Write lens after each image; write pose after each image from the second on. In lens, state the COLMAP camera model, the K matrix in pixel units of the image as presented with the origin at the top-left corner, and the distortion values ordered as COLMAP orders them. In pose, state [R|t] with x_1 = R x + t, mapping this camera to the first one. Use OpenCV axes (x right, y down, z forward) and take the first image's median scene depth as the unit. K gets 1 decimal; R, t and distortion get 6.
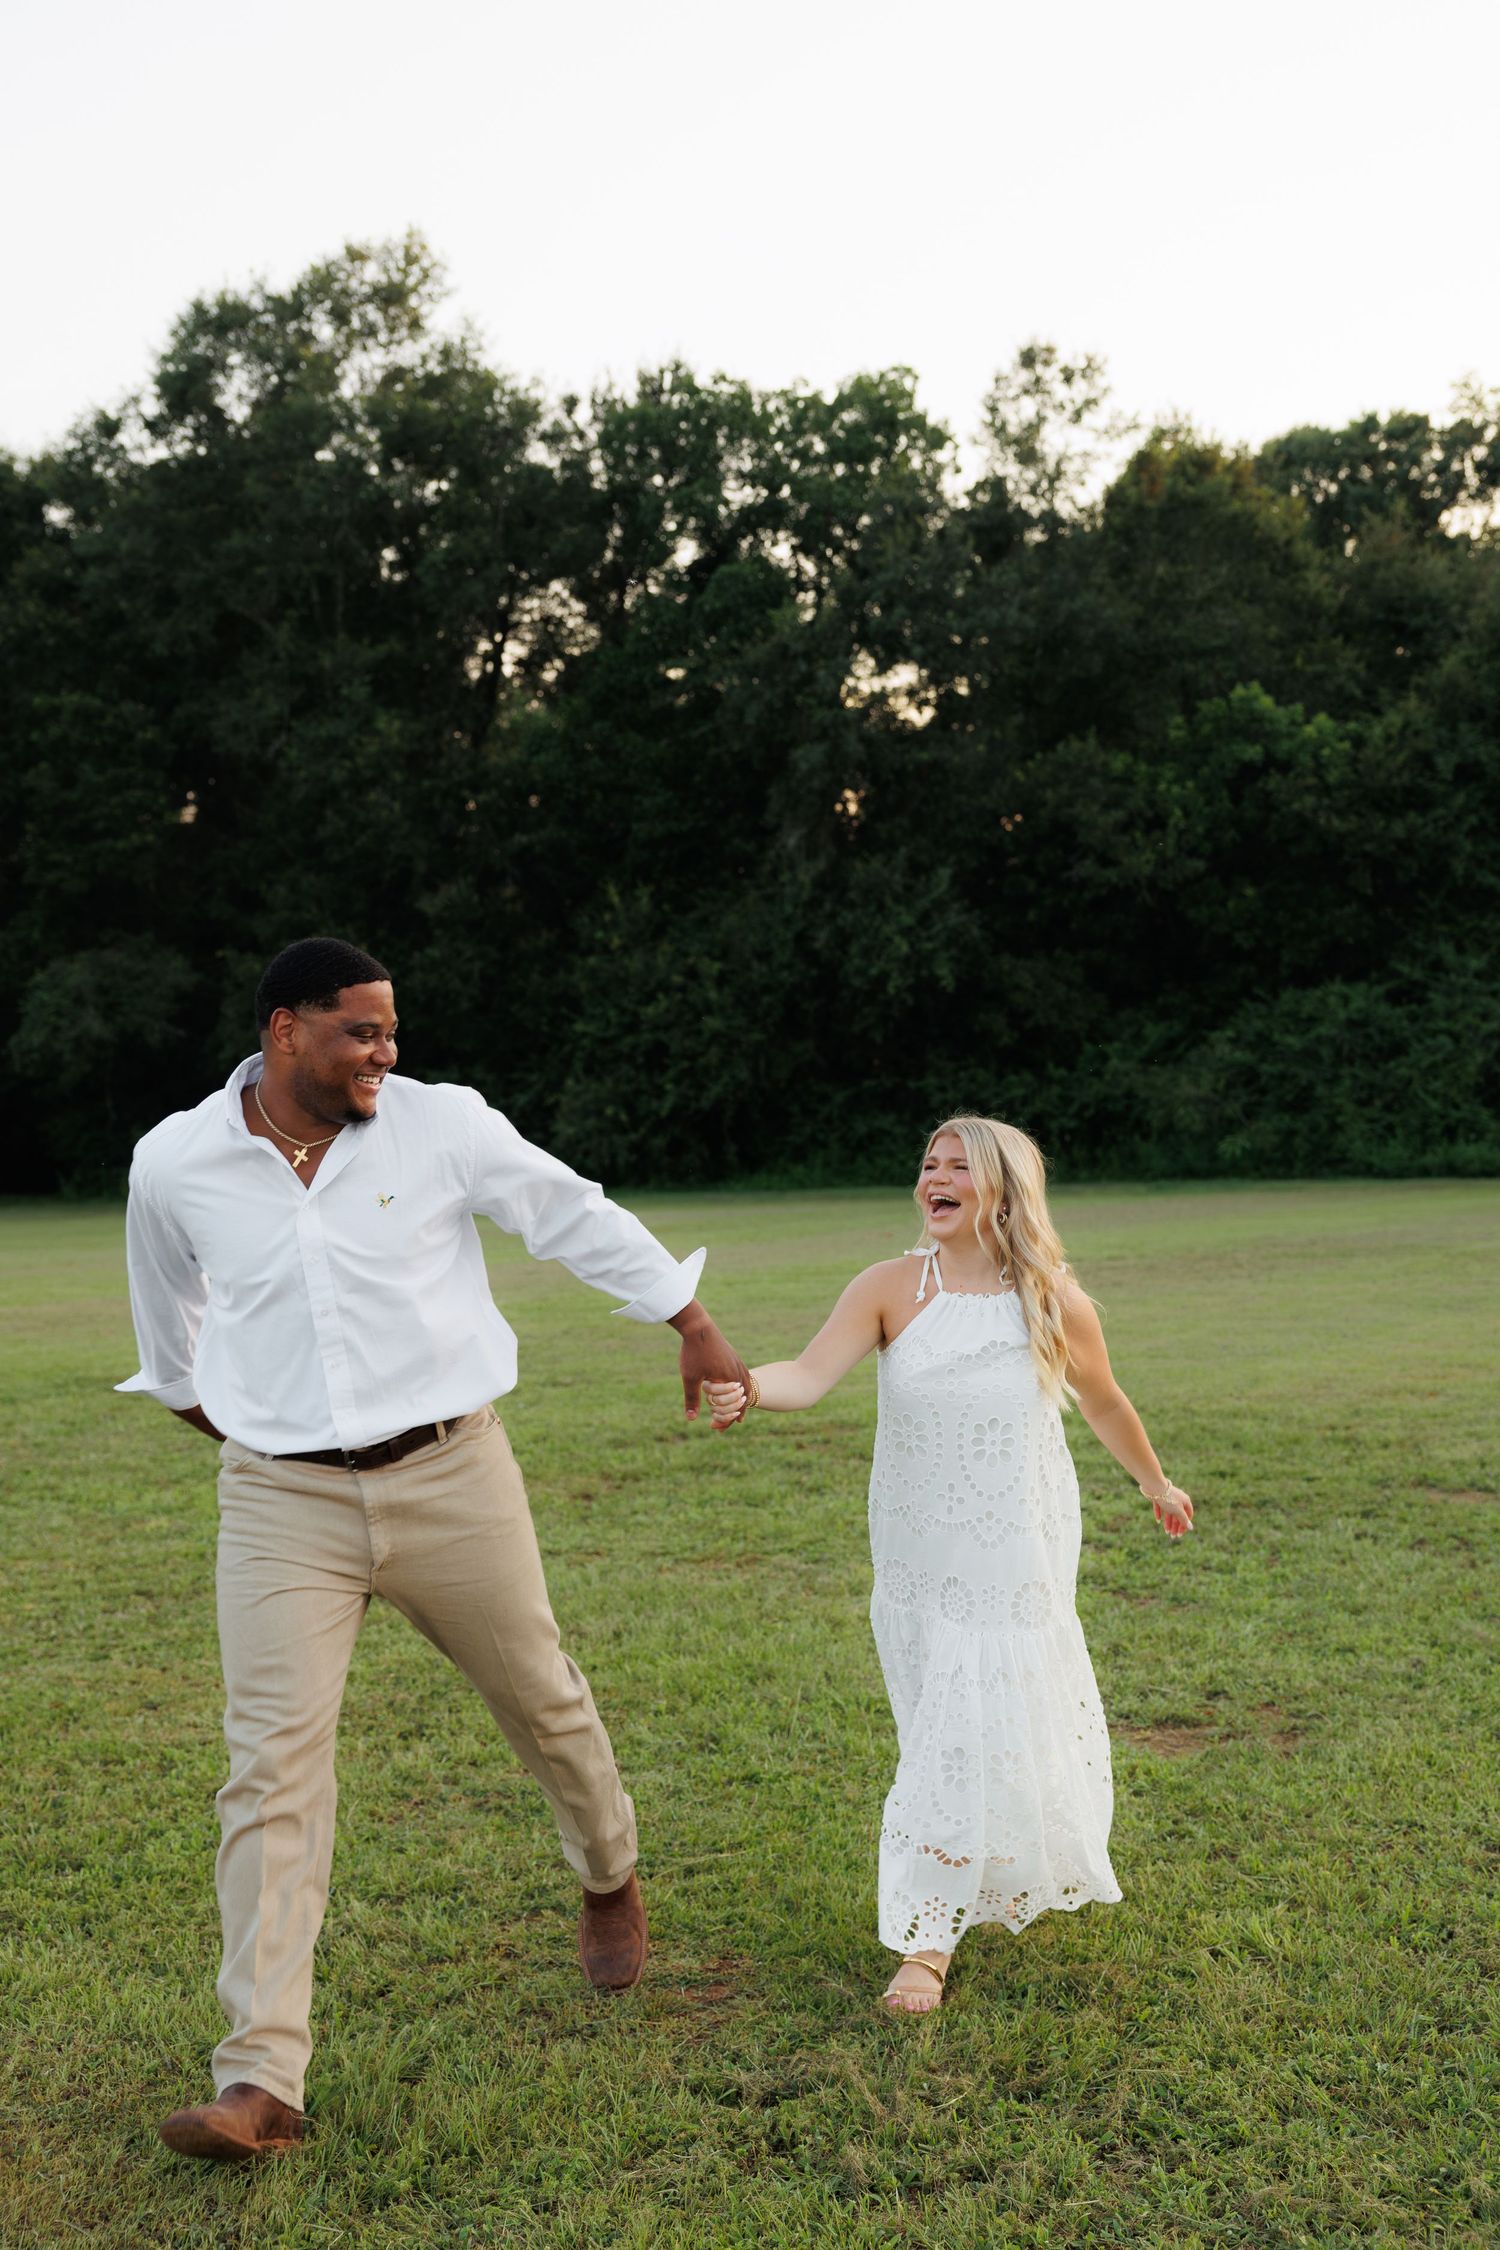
lens RADIAL K [[2813.5, 0, 808.3], [0, 2813.5, 1032.0], [0, 0, 1]] dist [-0.006398, 0.000000]
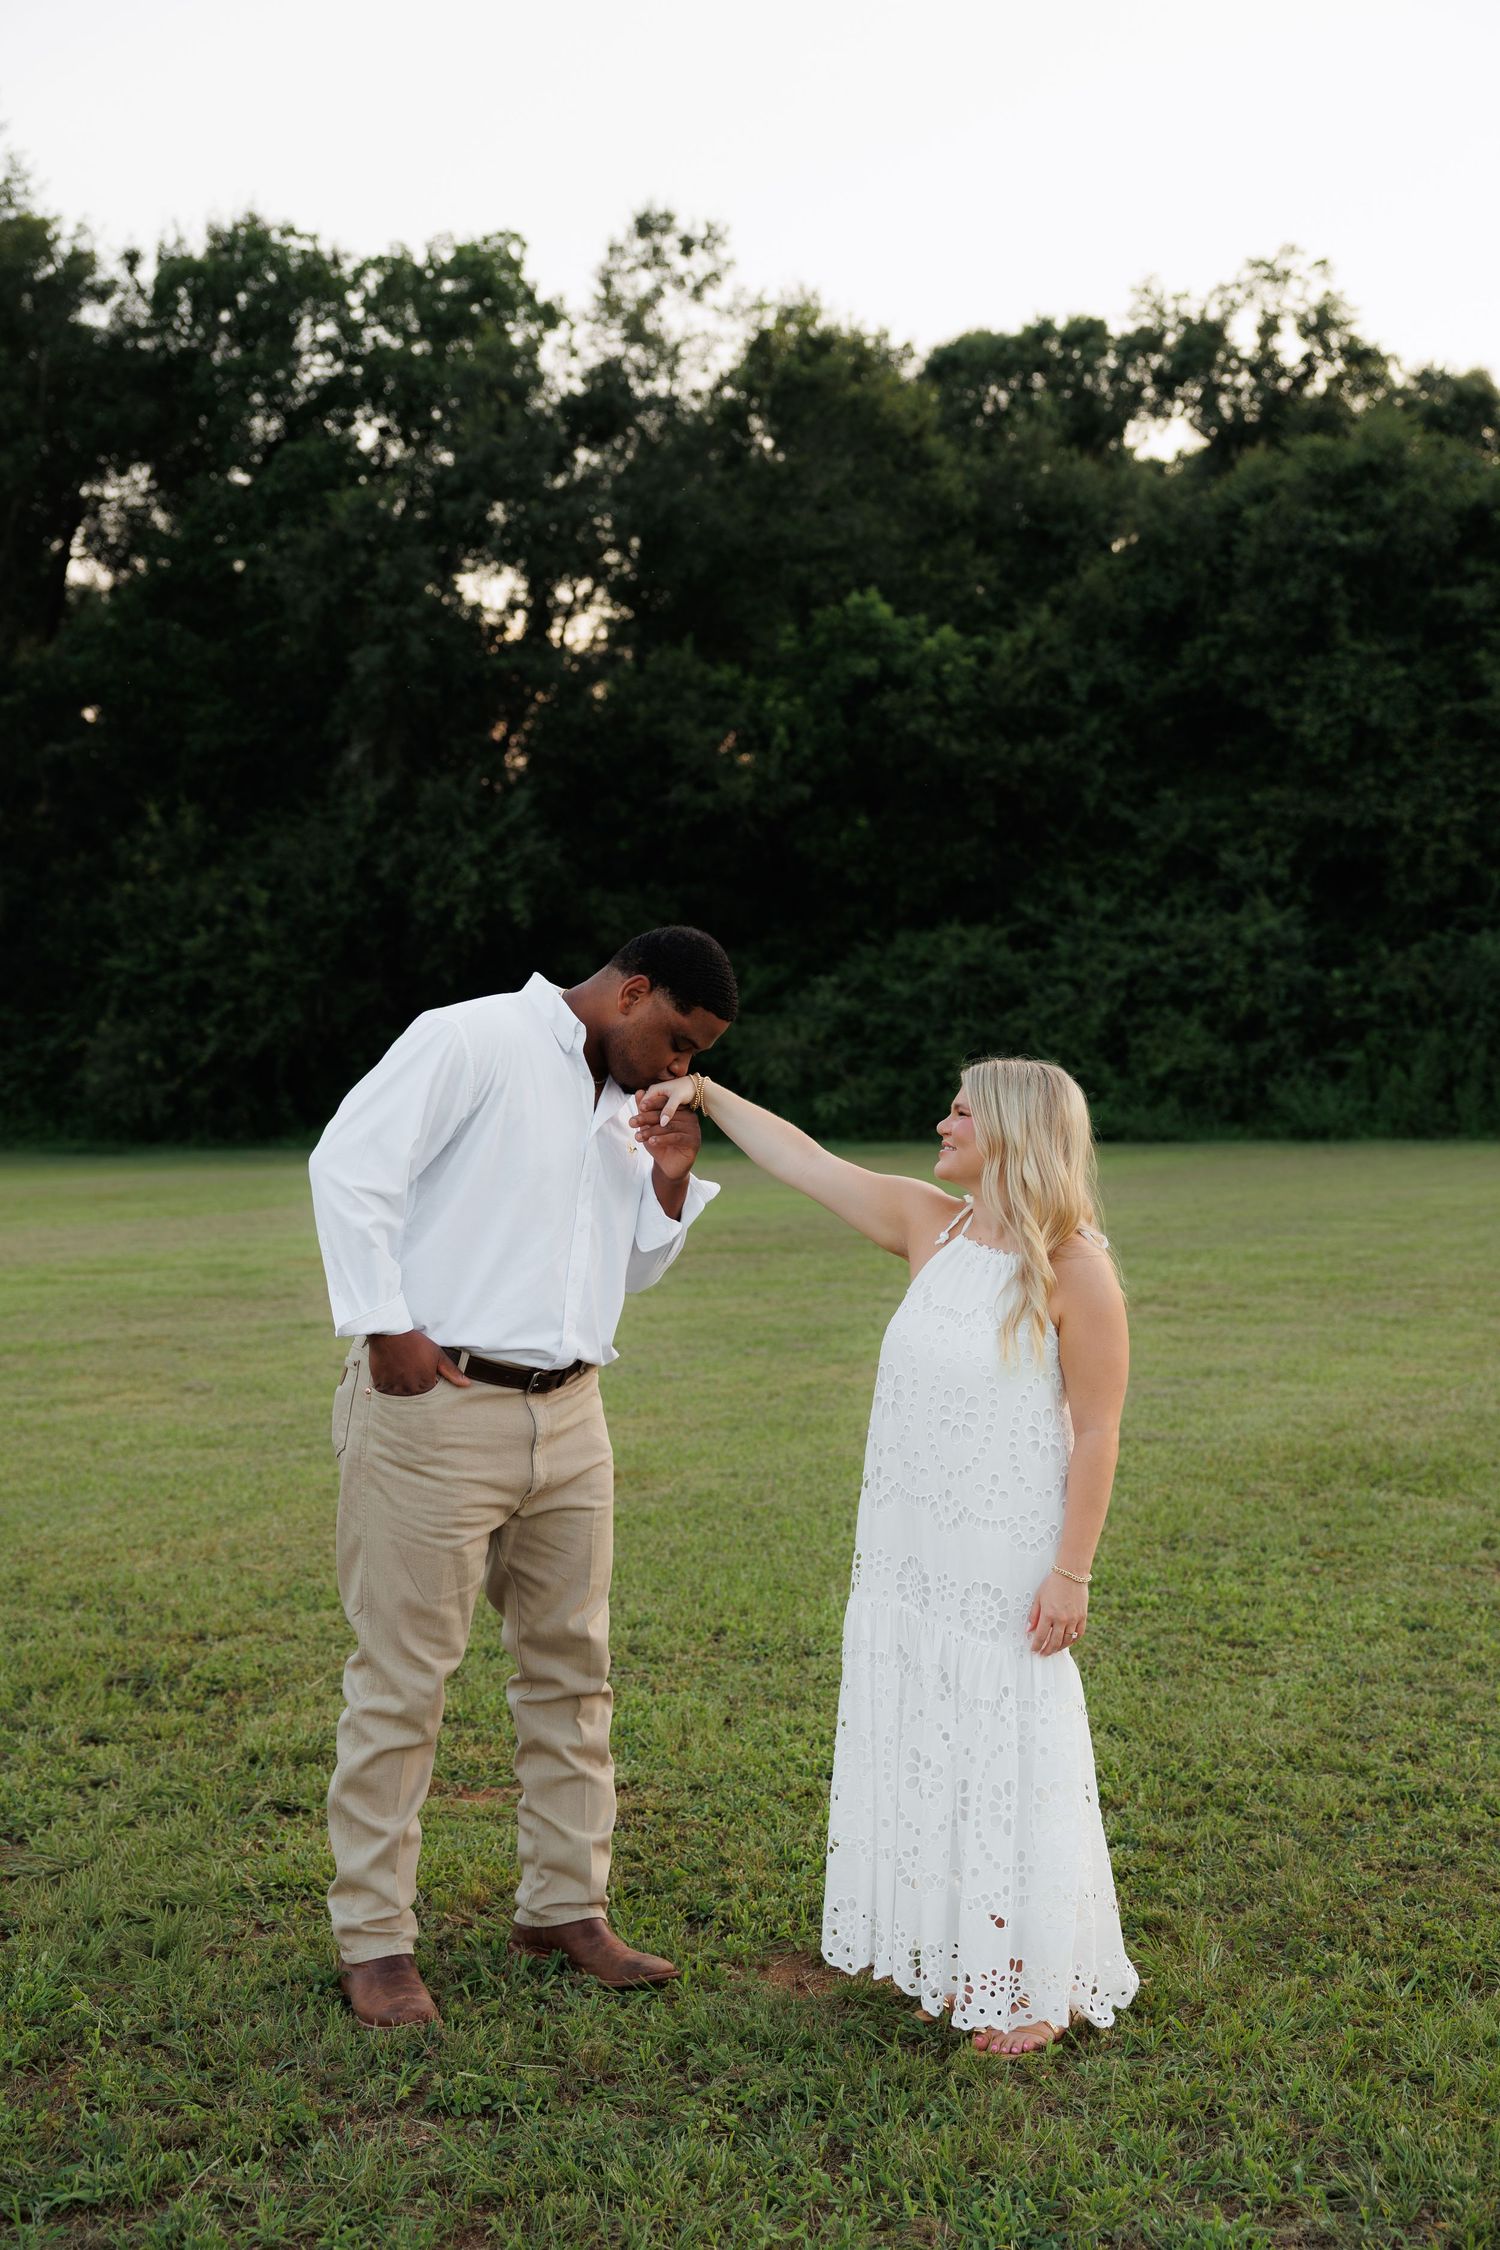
lens RADIAL K [[2802.9, 0, 778.7], [0, 2802.9, 1100.0], [0, 0, 1]] dist [0.014631, 0.000000]
pose [[0.996308, 0.008566, 0.085422, 0.053547], [-0.012507, 0.998876, 0.045714, -0.001434], [-0.084935, -0.046613, 0.995296, 0.101257]]
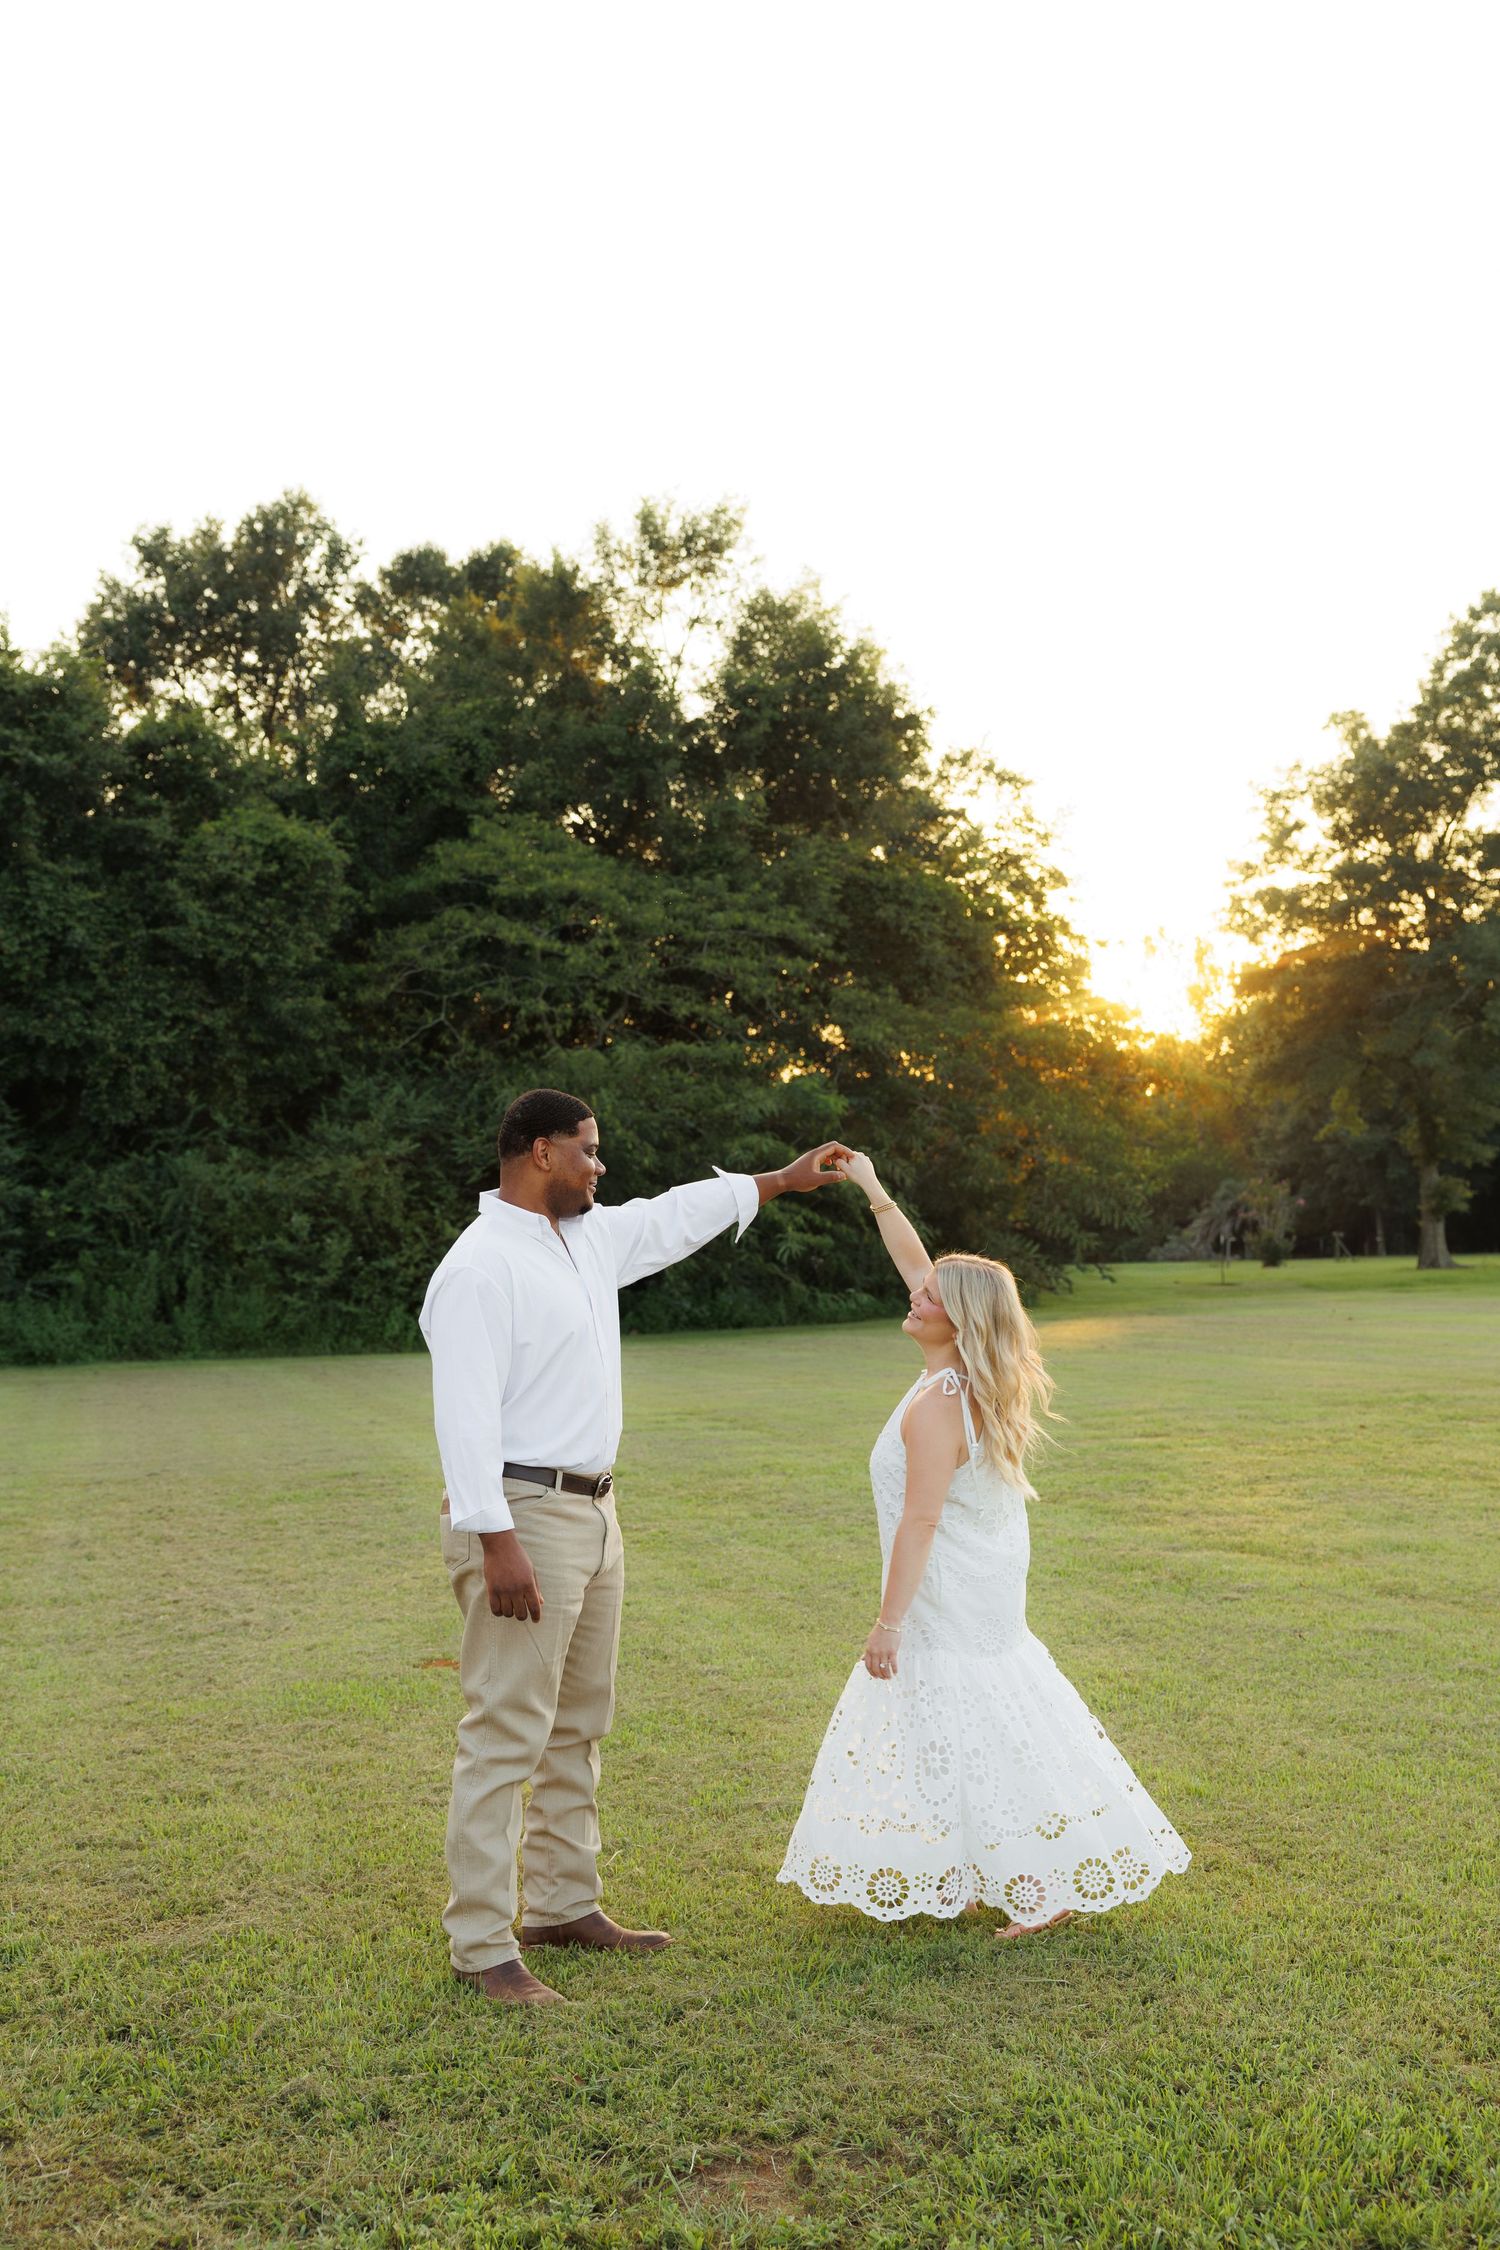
lens RADIAL K [[2621.0, 0, 791.8], [0, 2621.0, 1061.4], [0, 0, 1]] dist [-0.005168, 0.000000]
pose [[0.730090, 0.051372, 0.681418, -0.076038], [-0.008352, 0.997767, -0.066272, 0.007518], [-0.683300, 0.042693, 0.728888, 0.213225]]
